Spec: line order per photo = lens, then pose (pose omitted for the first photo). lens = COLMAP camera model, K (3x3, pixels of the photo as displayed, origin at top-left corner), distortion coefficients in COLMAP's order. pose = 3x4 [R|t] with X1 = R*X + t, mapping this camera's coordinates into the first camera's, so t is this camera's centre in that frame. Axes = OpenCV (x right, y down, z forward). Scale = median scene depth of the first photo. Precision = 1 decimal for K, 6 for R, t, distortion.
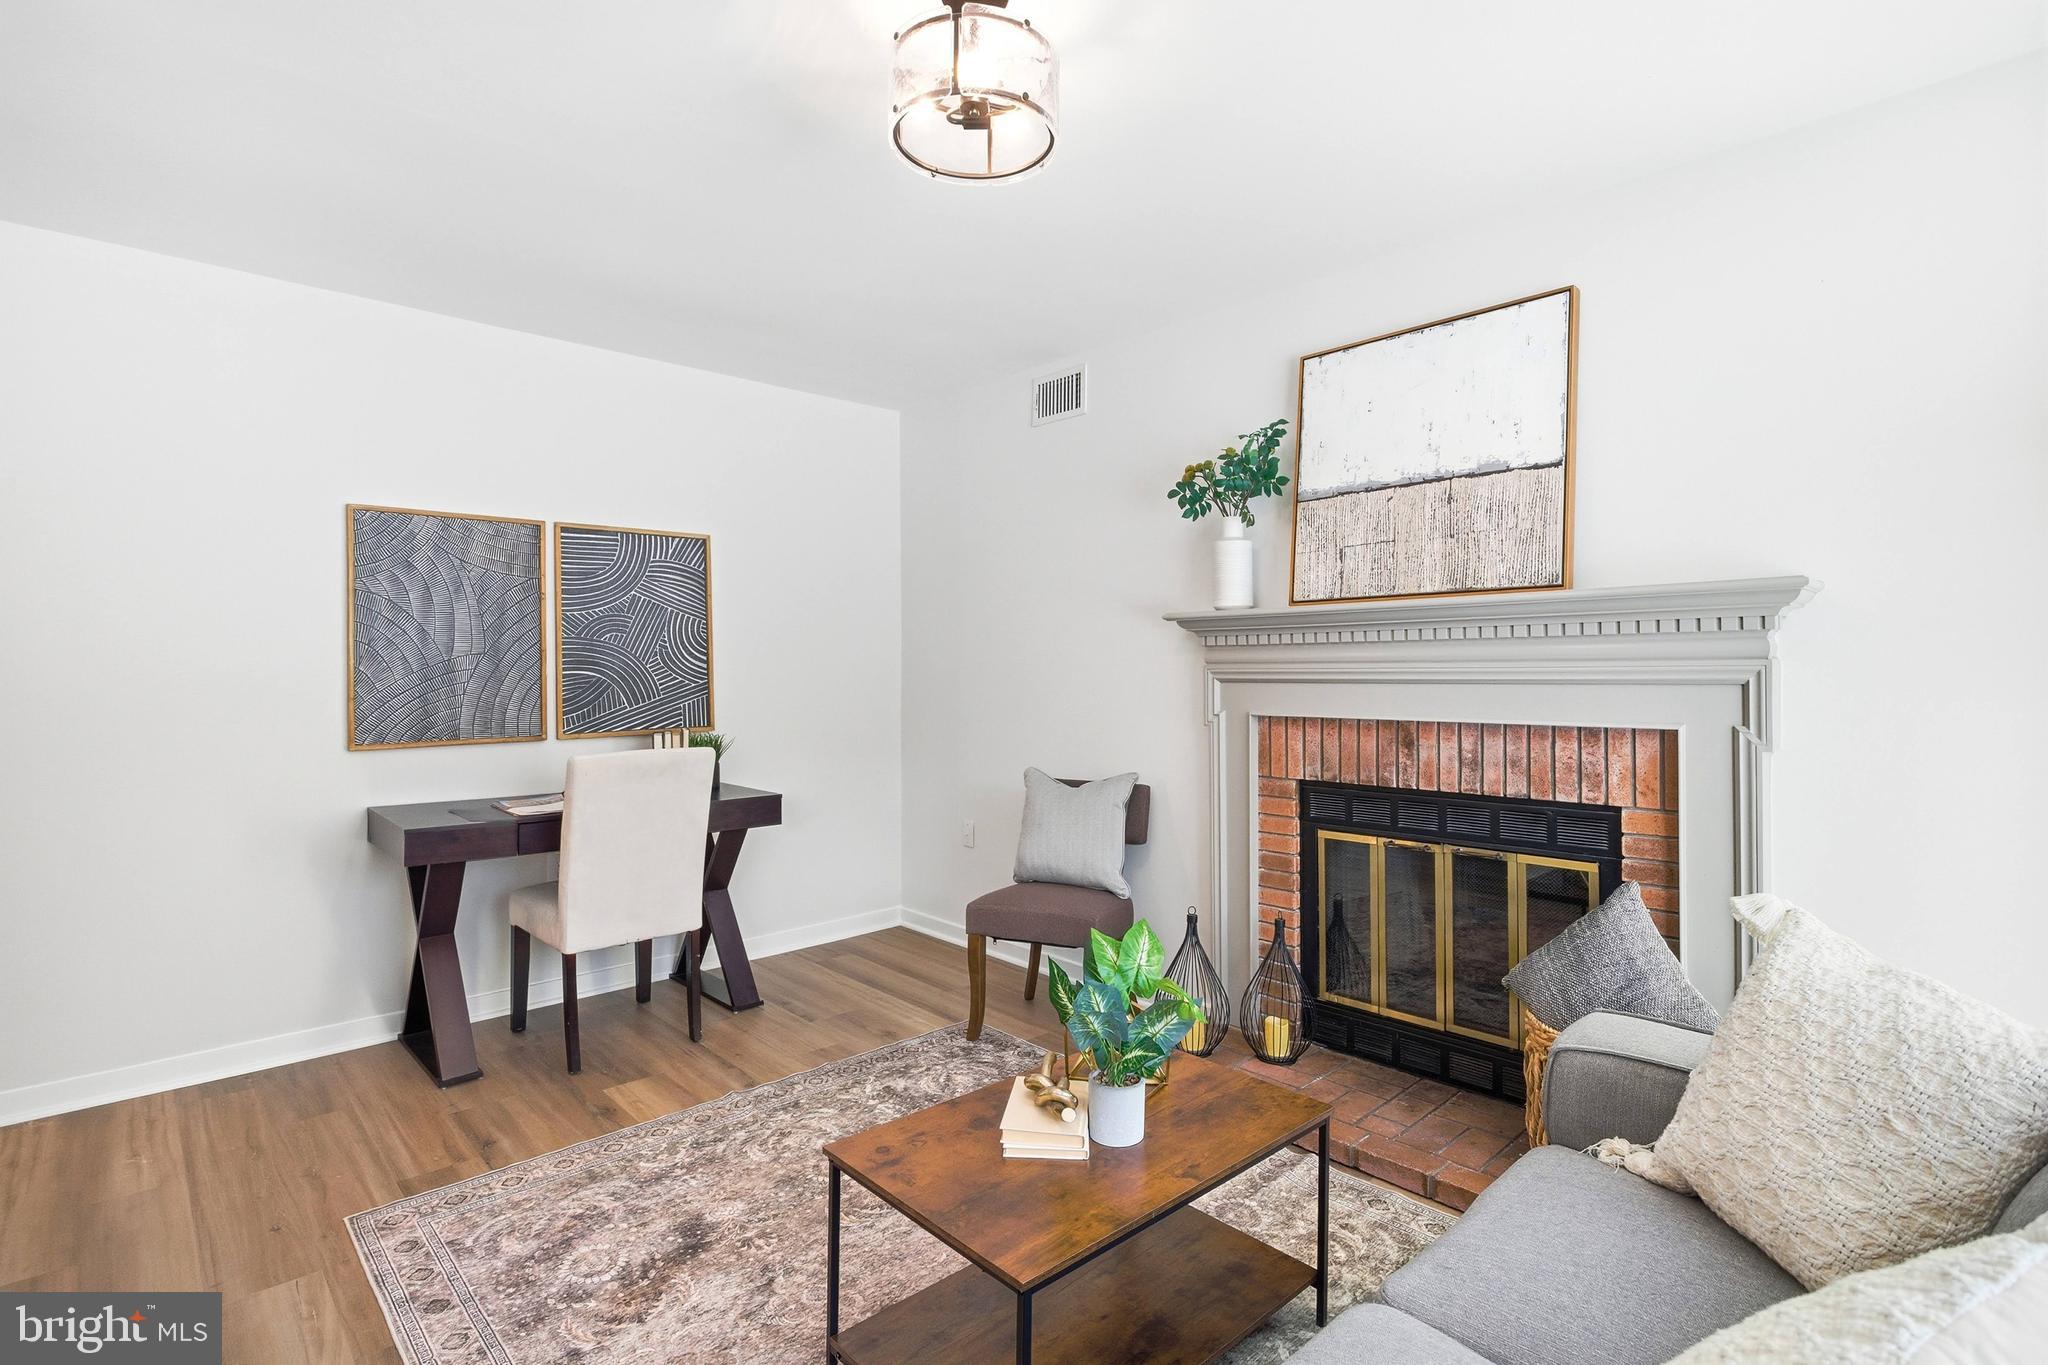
lens RADIAL K [[983.9, 0, 1028.0], [0, 983.9, 670.4], [0, 0, 1]] dist [-0.001556, -0.000101]
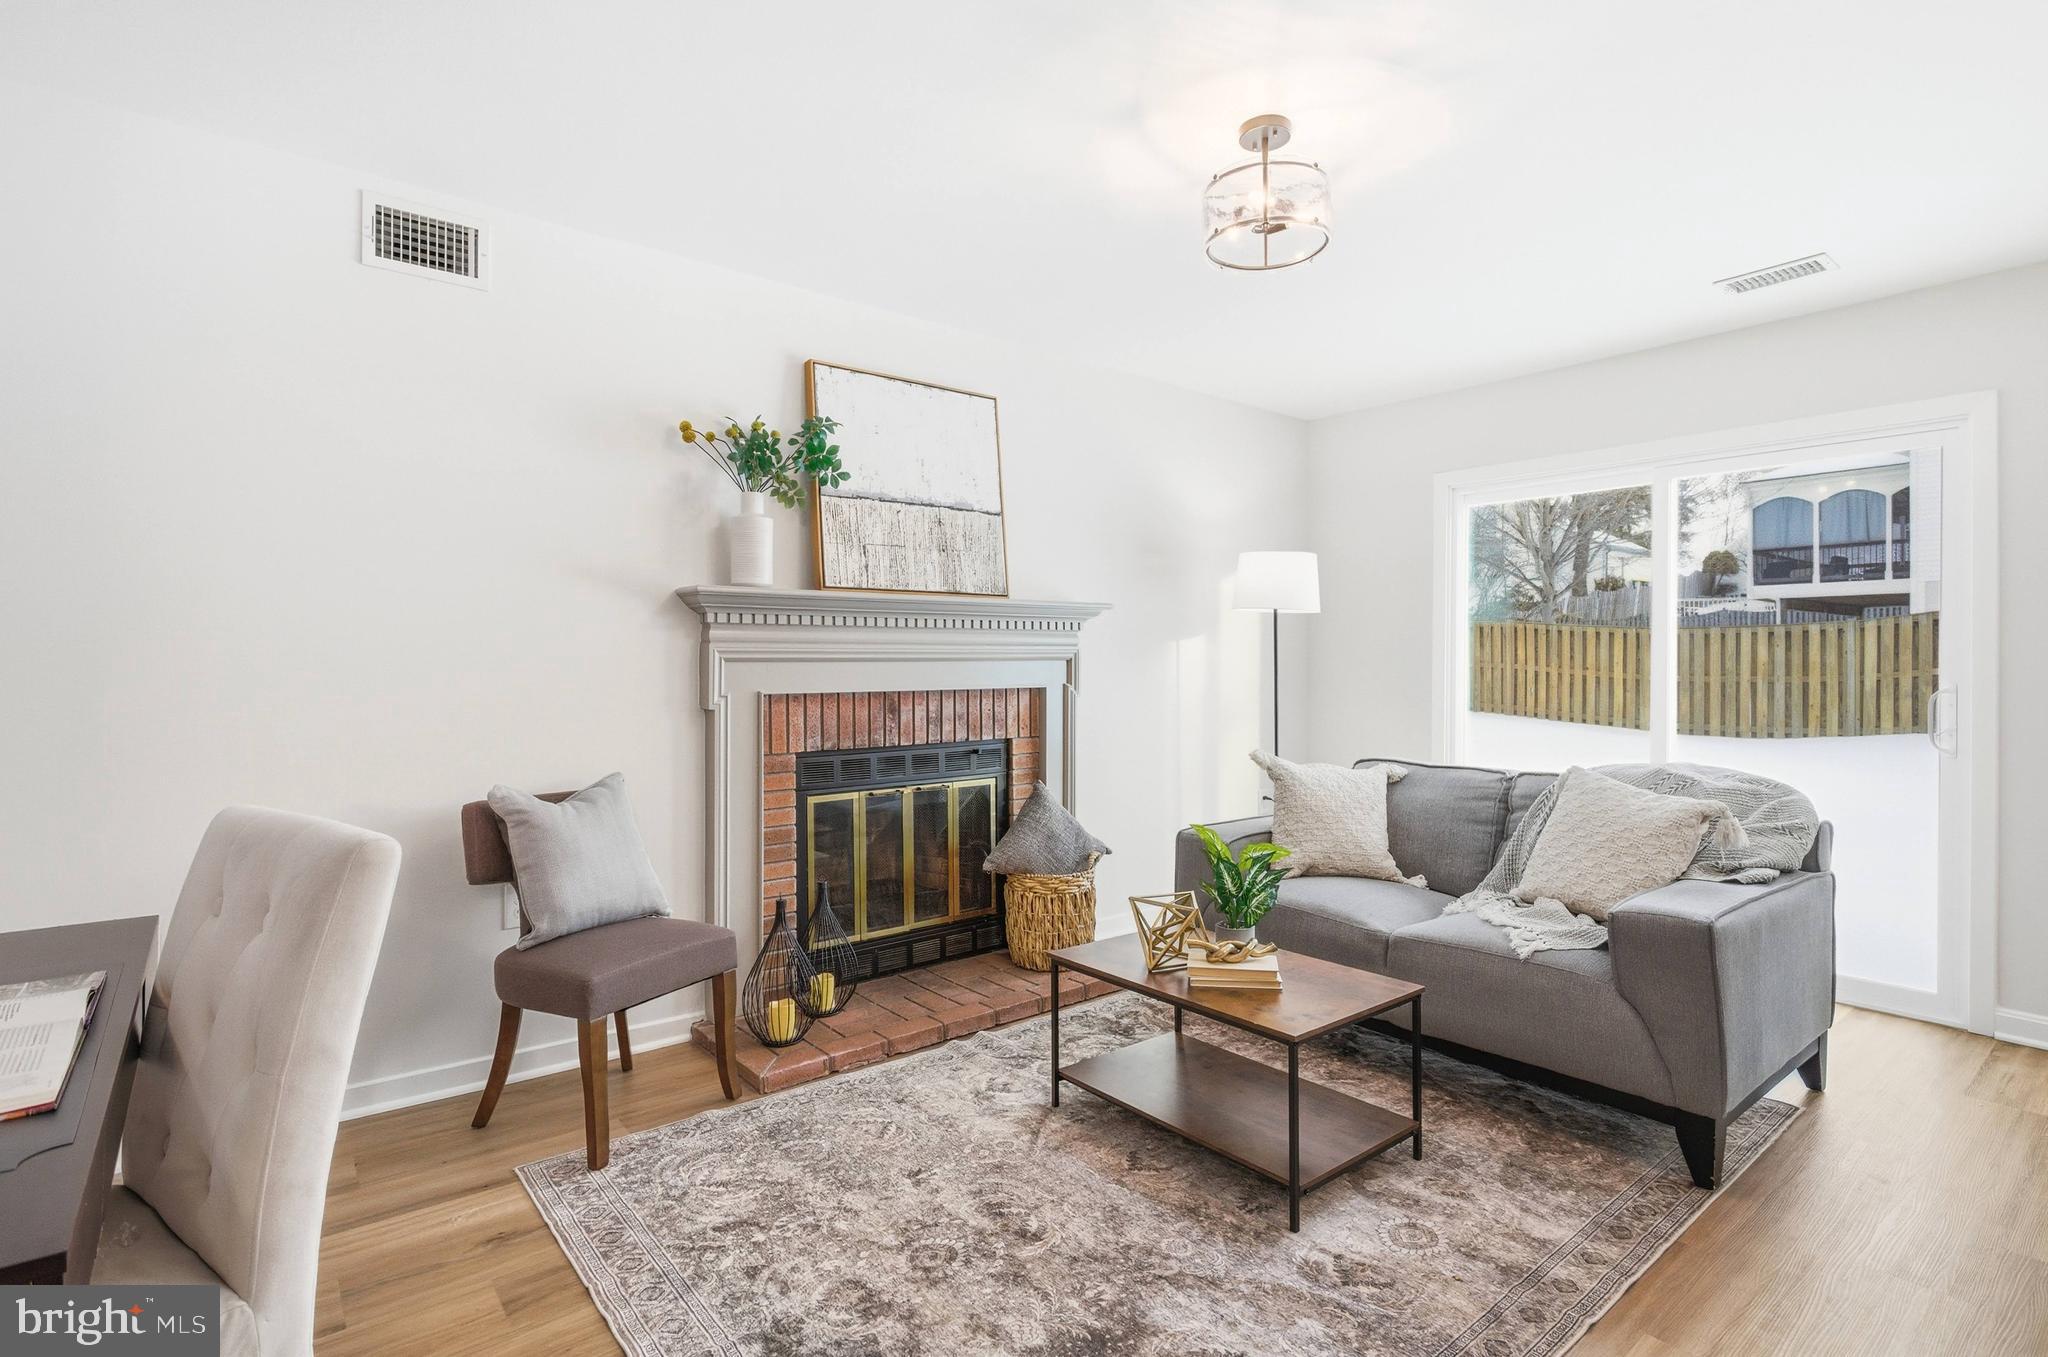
lens RADIAL K [[1005.8, 0, 1015.9], [0, 1005.8, 651.6], [0, 0, 1]] dist [-0.024143, 0.000060]
pose [[0.076276, 0.002173, 0.997084, -0.830364], [-0.008204, 0.999965, -0.001552, 0.001357], [-0.997053, -0.008062, 0.076291, 0.719654]]
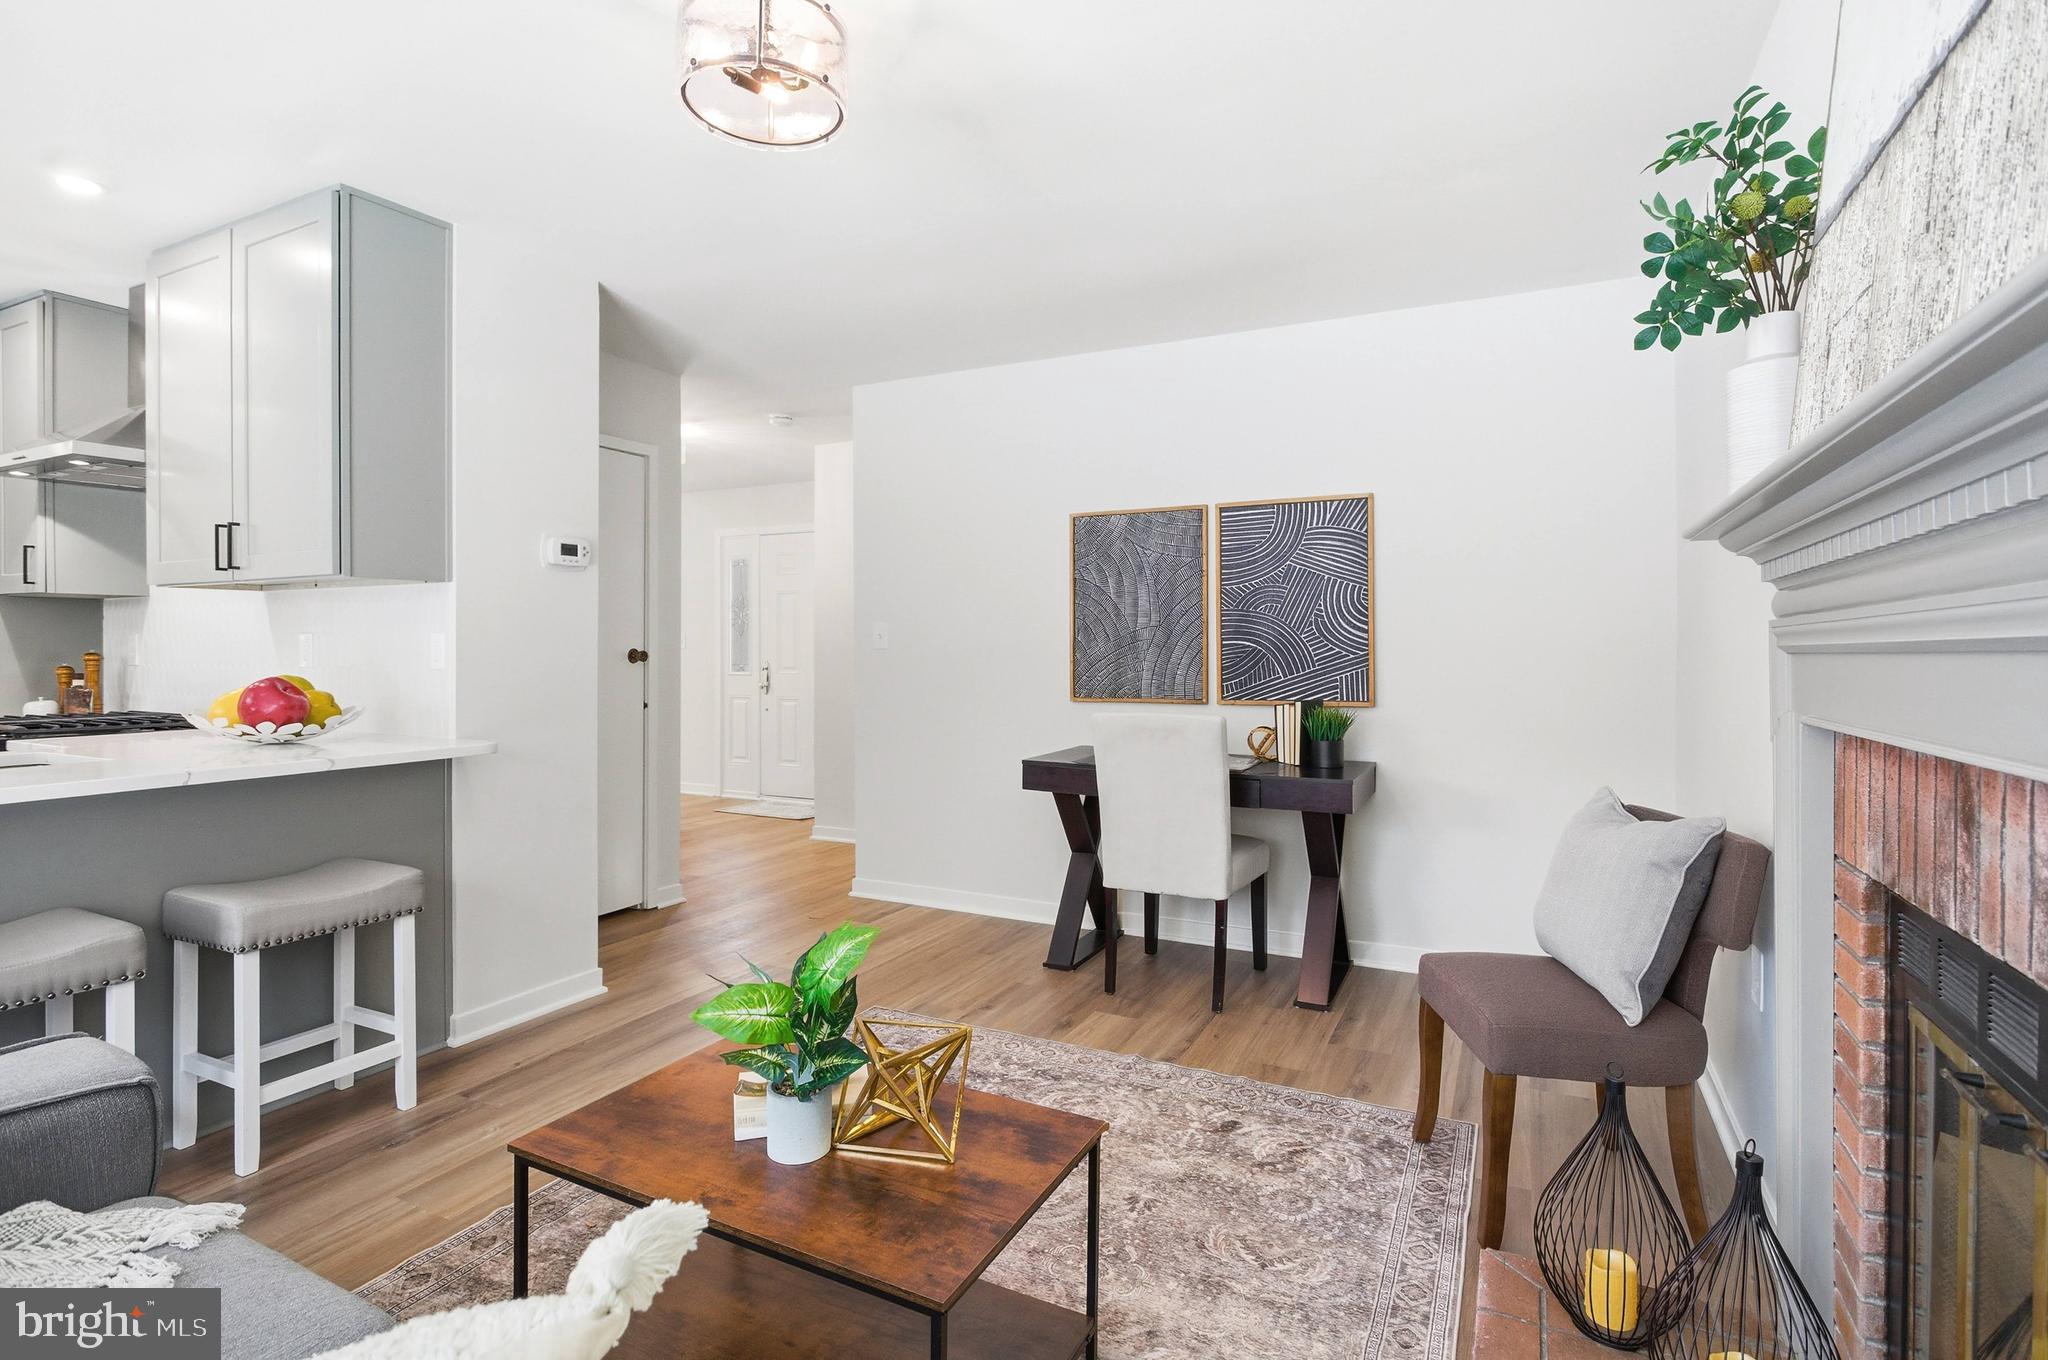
lens RADIAL K [[983.9, 0, 1028.0], [0, 983.9, 667.9], [0, 0, 1]] dist [-0.001556, -0.000101]
pose [[0.355213, 0.021073, -0.934548, 0.578117], [-0.003891, 0.999771, 0.021065, 0.009801], [0.934777, -0.003846, 0.355214, 0.521207]]
